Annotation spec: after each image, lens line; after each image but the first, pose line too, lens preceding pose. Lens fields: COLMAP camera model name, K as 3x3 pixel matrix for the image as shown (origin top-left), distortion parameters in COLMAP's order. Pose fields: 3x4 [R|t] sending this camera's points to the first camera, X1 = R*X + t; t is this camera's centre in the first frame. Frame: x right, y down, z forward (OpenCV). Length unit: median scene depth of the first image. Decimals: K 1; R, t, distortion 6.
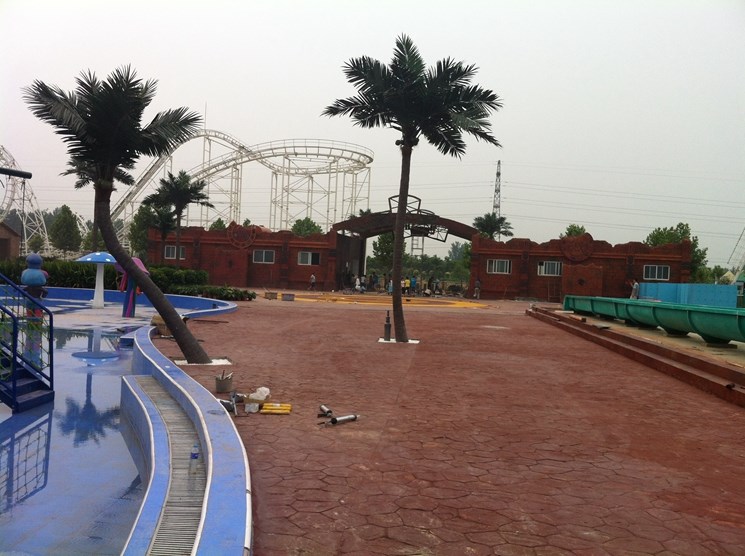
lens RADIAL K [[637.4, 0, 372.5], [0, 637.4, 278.0], [0, 0, 1]] dist [0.006574, 0.004064]
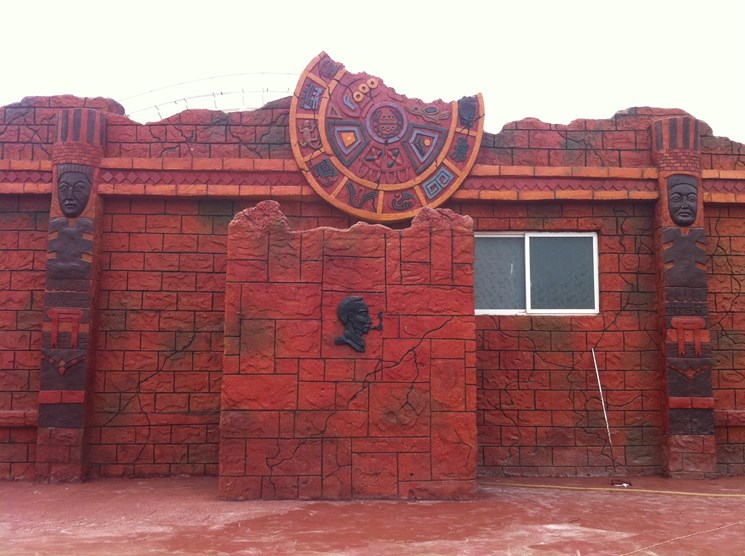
lens RADIAL K [[709.7, 0, 372.5], [0, 709.7, 278.0], [0, 0, 1]] dist [0.005424, -0.129782]
pose [[0.979441, -0.022315, 0.200495, -0.145565], [0.042163, 0.994557, -0.095277, -0.010342], [-0.197278, 0.101772, 0.975051, 0.497760]]
